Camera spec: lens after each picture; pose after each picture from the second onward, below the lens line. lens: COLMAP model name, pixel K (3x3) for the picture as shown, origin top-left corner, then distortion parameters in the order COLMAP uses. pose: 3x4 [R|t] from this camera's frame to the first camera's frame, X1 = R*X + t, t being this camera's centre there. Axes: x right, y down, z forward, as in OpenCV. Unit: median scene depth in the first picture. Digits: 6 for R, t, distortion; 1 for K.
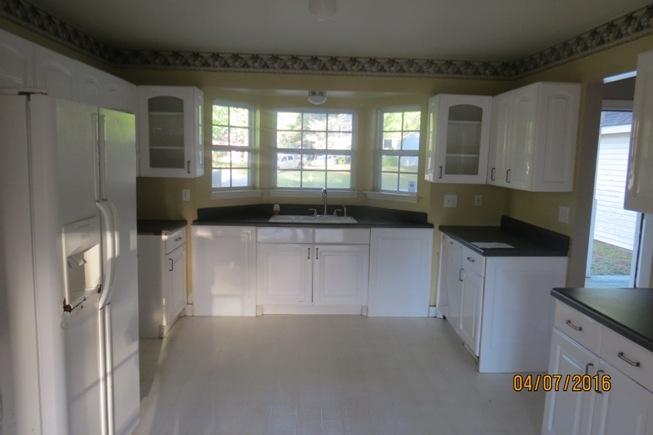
lens RADIAL K [[478.4, 0, 322.2], [0, 478.4, 216.8], [0, 0, 1]] dist [-0.003749, -0.004779]
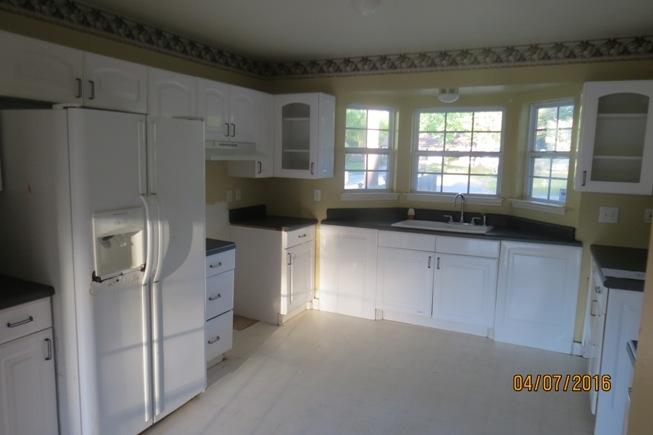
lens RADIAL K [[478.4, 0, 322.2], [0, 478.4, 216.8], [0, 0, 1]] dist [-0.003749, -0.004779]
pose [[0.878767, 0.057571, -0.473766, 0.227485], [-0.061534, 0.998079, 0.007148, -0.005856], [0.473267, 0.022871, 0.880622, 0.072640]]
